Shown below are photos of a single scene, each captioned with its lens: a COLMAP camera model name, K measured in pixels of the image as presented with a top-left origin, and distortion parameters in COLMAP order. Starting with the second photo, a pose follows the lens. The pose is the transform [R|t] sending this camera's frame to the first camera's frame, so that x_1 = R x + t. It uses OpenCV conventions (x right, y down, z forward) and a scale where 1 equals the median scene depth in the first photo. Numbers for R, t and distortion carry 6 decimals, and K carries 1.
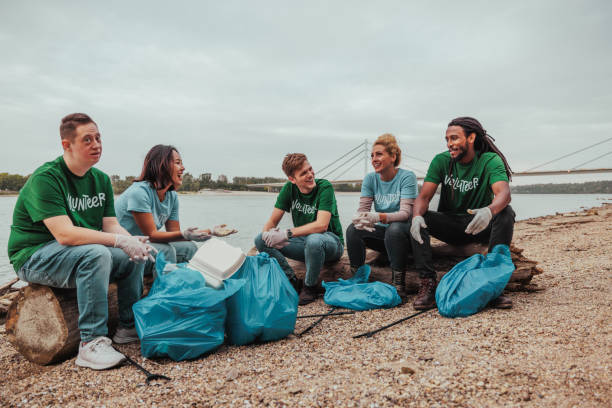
lens RADIAL K [[452.4, 0, 307.9], [0, 452.4, 207.2], [0, 0, 1]] dist [-0.041456, -0.000281]
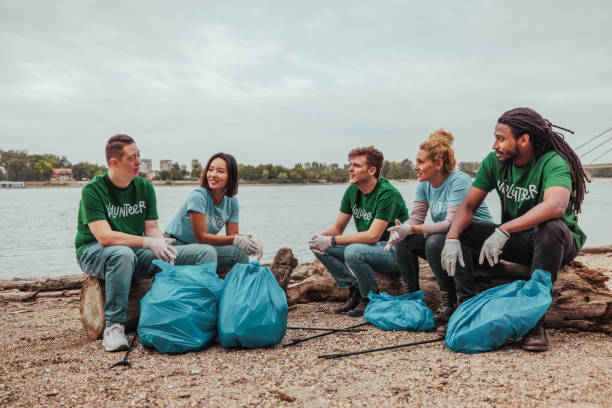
lens RADIAL K [[489.6, 0, 315.2], [0, 489.6, 190.0], [0, 0, 1]] dist [-0.031775, 0.000104]
pose [[0.897826, 0.004741, -0.440326, 0.493962], [-0.010415, 0.999891, -0.010471, -0.051450], [0.440228, 0.013988, 0.897777, 0.046965]]
